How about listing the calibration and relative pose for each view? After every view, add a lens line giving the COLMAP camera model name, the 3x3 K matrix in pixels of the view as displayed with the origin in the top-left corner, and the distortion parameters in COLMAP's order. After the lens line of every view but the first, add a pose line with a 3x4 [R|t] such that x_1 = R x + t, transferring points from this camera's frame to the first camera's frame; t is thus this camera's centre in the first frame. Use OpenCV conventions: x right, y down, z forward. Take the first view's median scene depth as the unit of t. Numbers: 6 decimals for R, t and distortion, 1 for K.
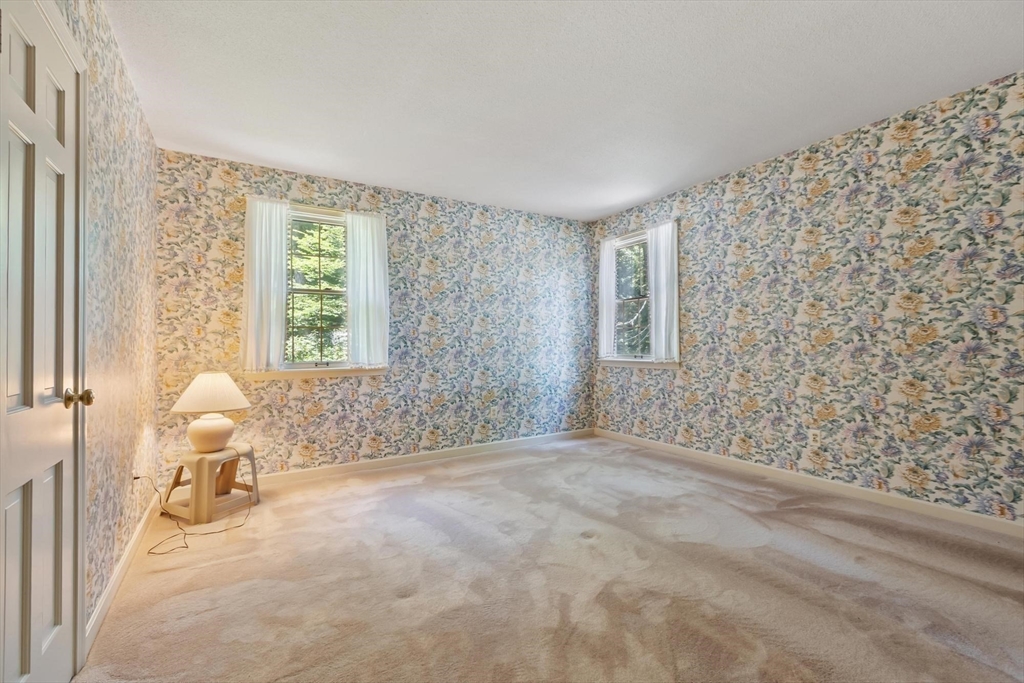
lens RADIAL K [[449.5, 0, 509.0], [0, 449.5, 342.4], [0, 0, 1]] dist [-0.001597, -0.001250]
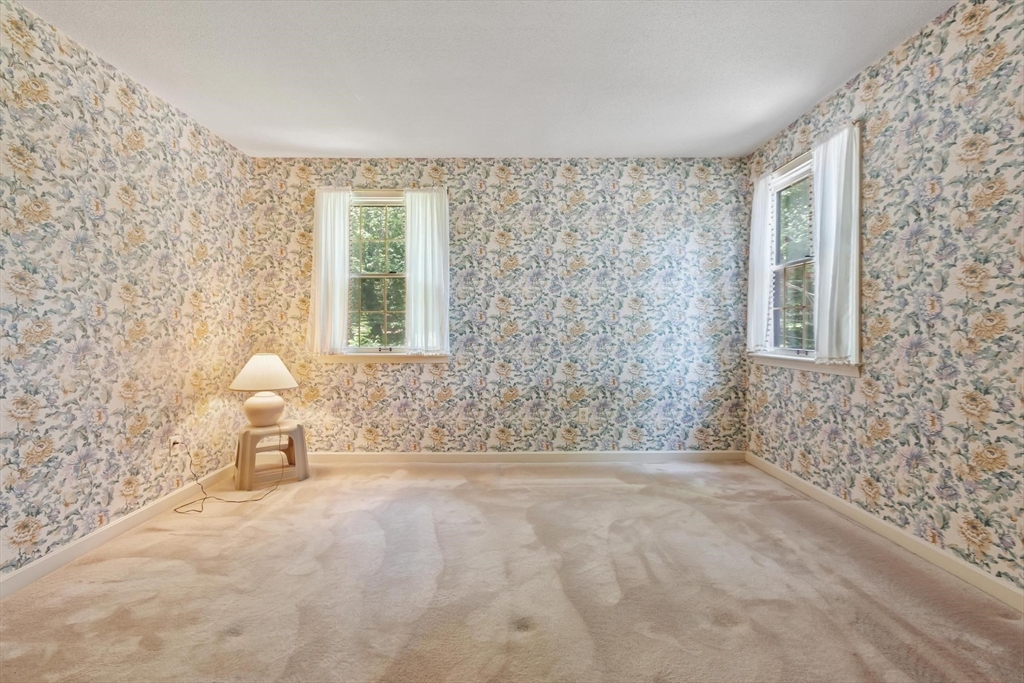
lens RADIAL K [[449.5, 0, 512.4], [0, 449.5, 337.2], [0, 0, 1]] dist [-0.001597, -0.001250]
pose [[0.855206, 0.017983, -0.517976, 0.307314], [-0.006325, 0.999686, 0.024264, -0.003370], [0.518249, -0.017475, 0.855051, 0.274849]]
